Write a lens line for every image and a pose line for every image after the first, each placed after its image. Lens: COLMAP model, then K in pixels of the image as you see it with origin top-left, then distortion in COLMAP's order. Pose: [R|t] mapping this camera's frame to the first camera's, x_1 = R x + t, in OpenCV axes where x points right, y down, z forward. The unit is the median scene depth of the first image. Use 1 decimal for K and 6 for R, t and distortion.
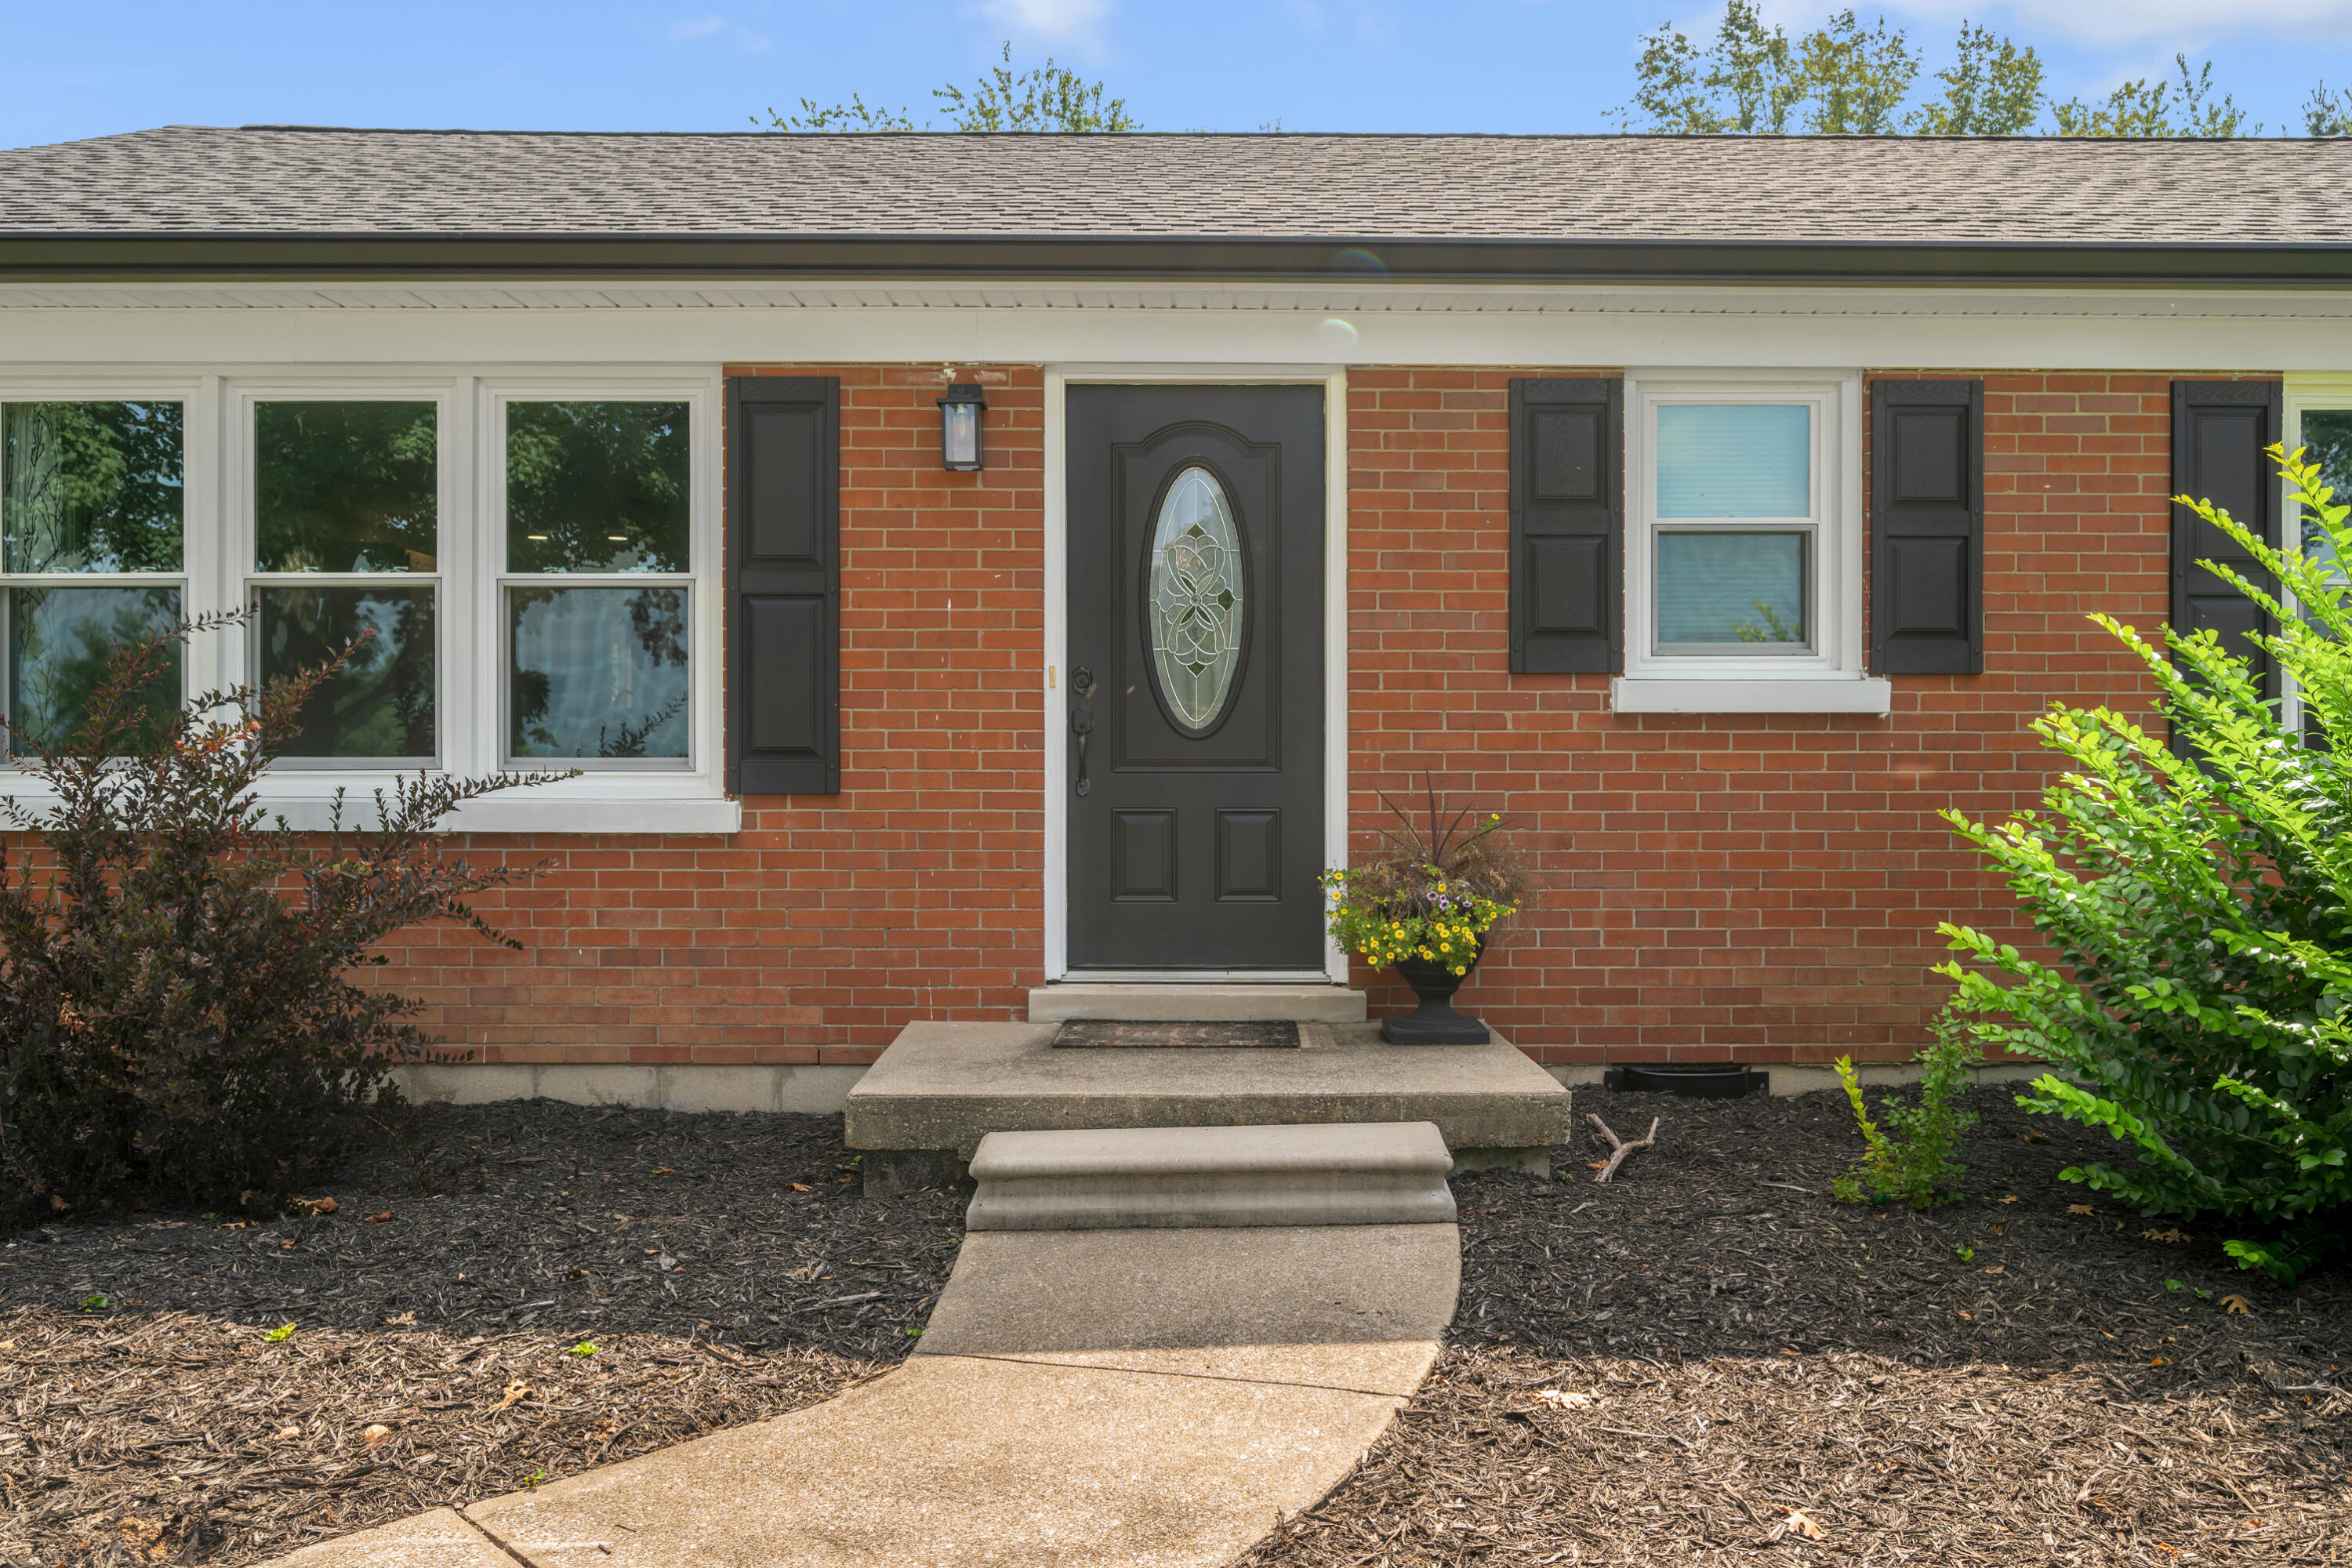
lens RADIAL K [[1812.7, 0, 1168.0], [0, 1812.7, 781.2], [0, 0, 1]] dist [-0.021181, 0.003530]
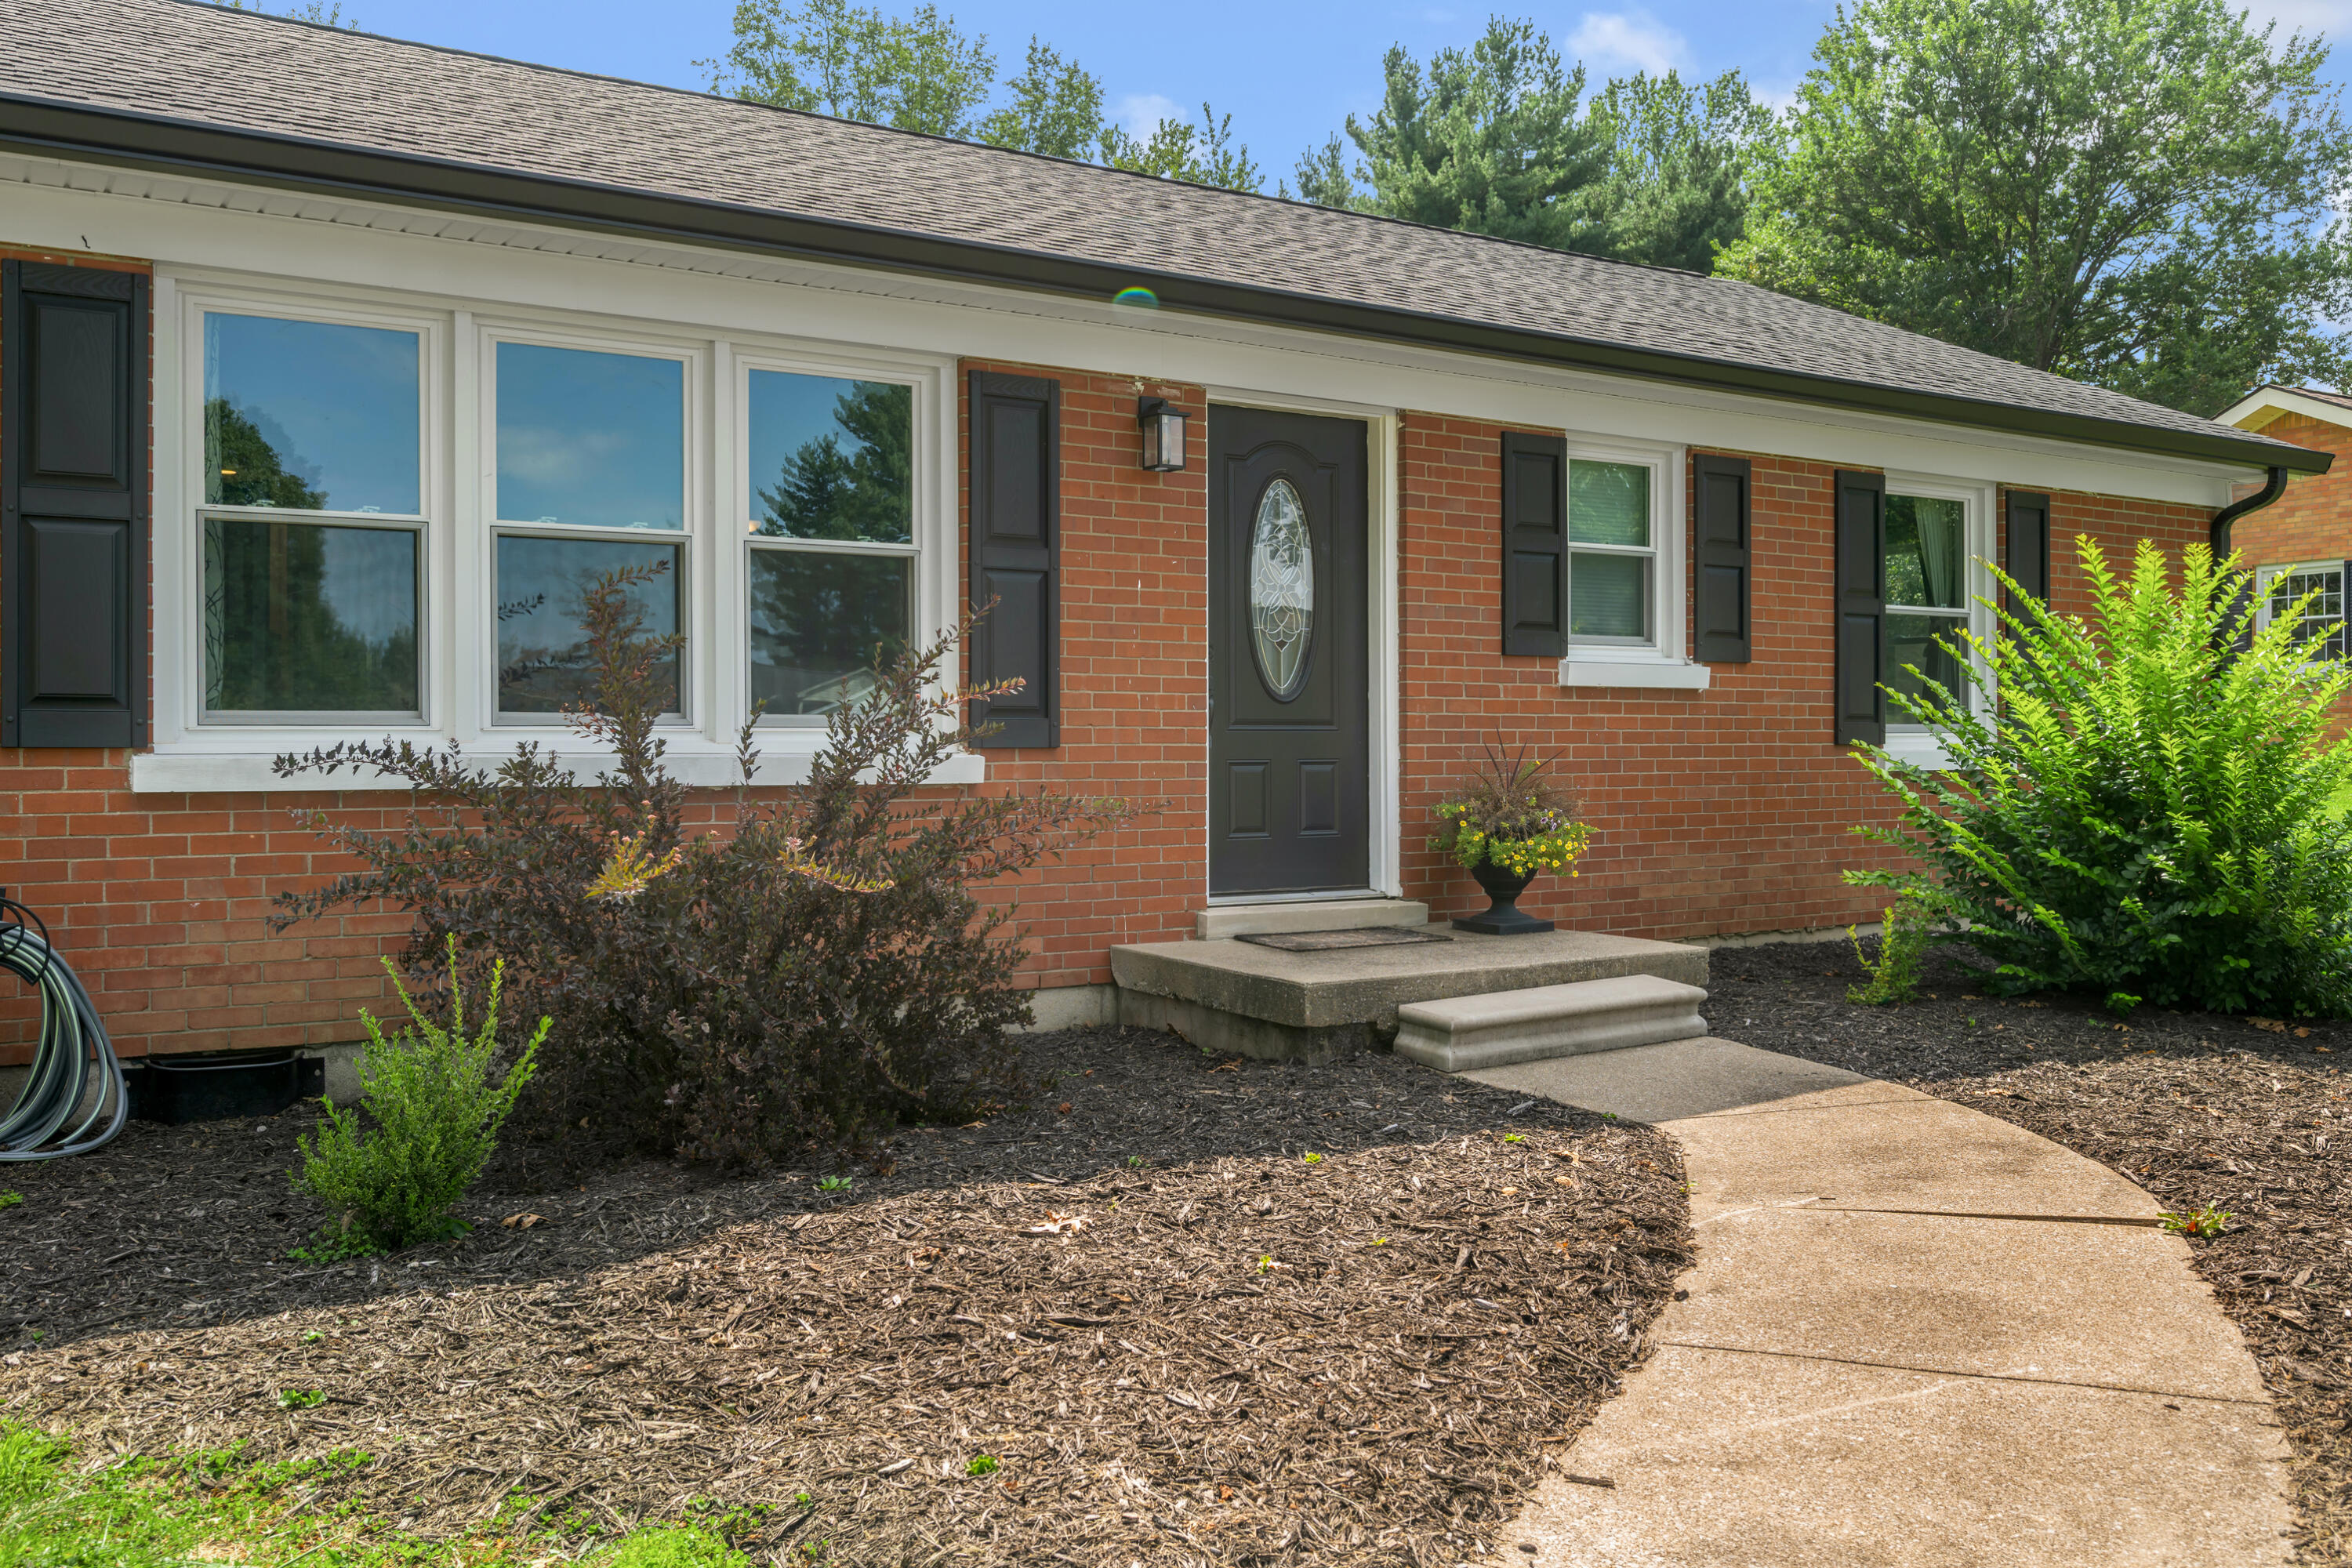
lens RADIAL K [[1921.2, 0, 1188.4], [0, 1921.2, 761.8], [0, 0, 1]] dist [-0.019644, 0.003061]
pose [[0.845691, -0.006725, 0.533630, -0.747622], [0.005155, 0.999977, 0.004432, 0.010700], [-0.533647, -0.000998, 0.845707, -0.059800]]
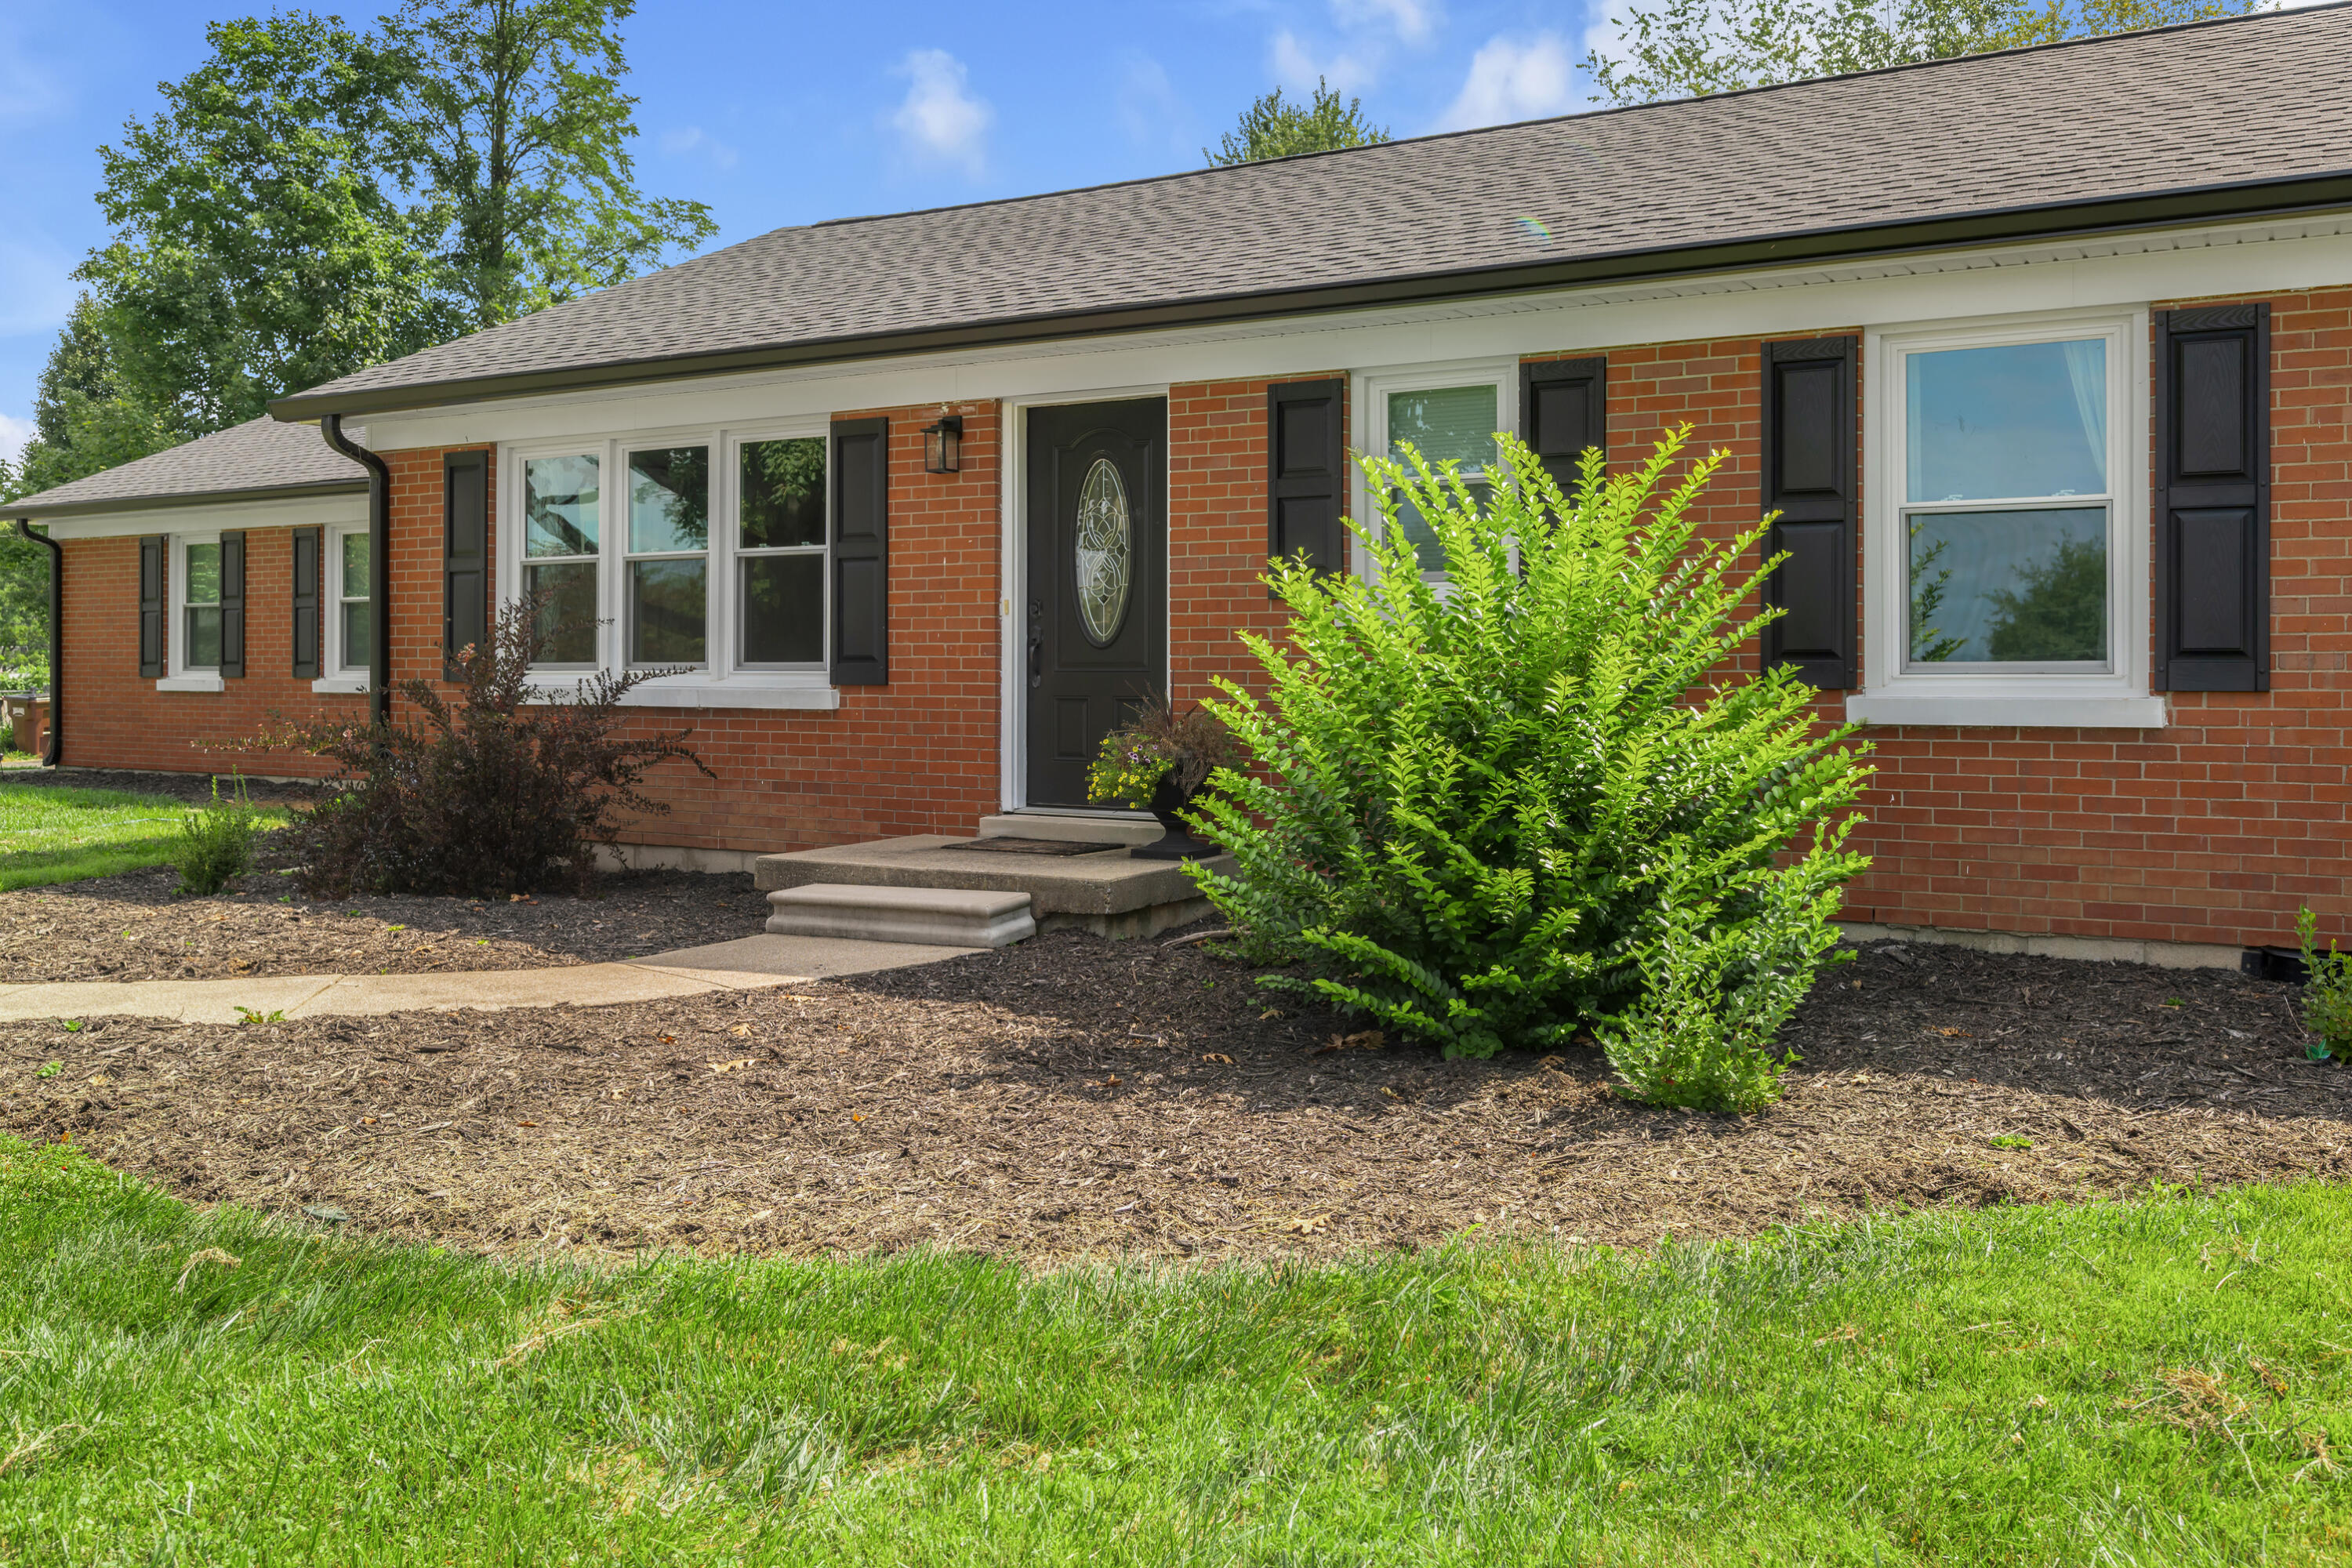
lens RADIAL K [[1921.2, 0, 1216.8], [0, 1921.2, 684.8], [0, 0, 1]] dist [-0.019644, 0.003061]
pose [[0.864406, 0.003214, -0.502783, 0.884379], [-0.005110, 0.999984, -0.002393, 0.009167], [0.502768, 0.004638, 0.864409, -0.280185]]
